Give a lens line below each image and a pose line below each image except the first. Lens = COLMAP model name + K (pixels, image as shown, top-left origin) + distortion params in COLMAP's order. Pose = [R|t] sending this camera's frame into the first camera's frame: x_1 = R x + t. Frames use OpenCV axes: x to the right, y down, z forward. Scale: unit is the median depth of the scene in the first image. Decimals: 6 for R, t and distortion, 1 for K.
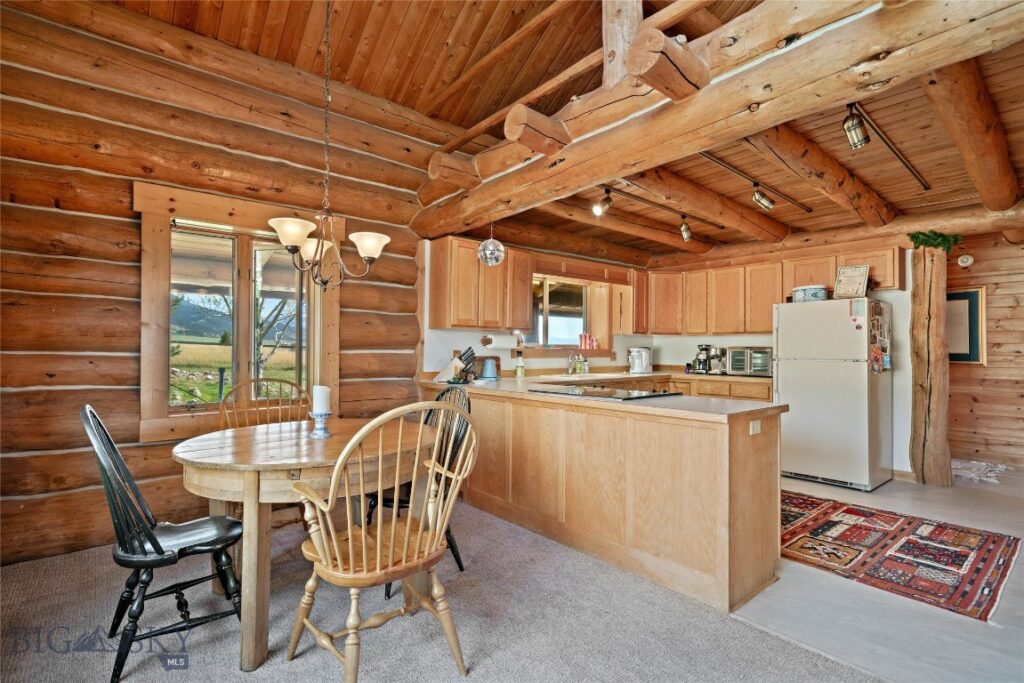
lens RADIAL K [[486.4, 0, 512.0], [0, 486.4, 341.5], [0, 0, 1]] dist [0.001687, 0.000126]
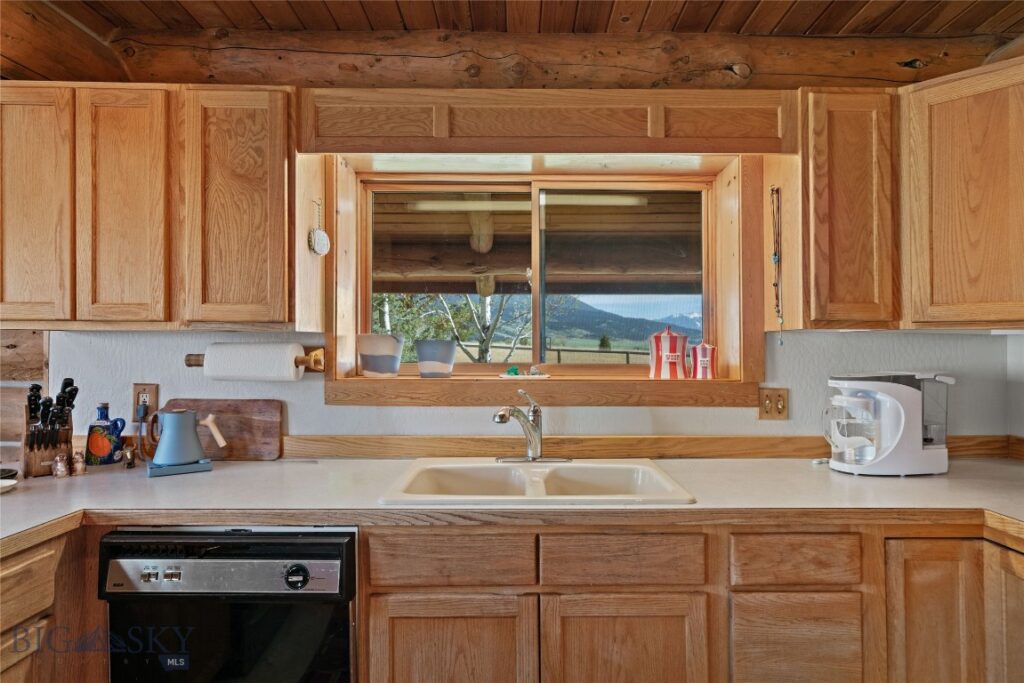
lens RADIAL K [[542.9, 0, 515.6], [0, 542.9, 347.3], [0, 0, 1]] dist [0.001932, -0.000595]
pose [[0.767068, -0.005956, -0.641538, 0.408331], [0.008635, 0.999962, 0.001042, -0.009156], [0.641507, -0.006339, 0.767091, 0.856547]]
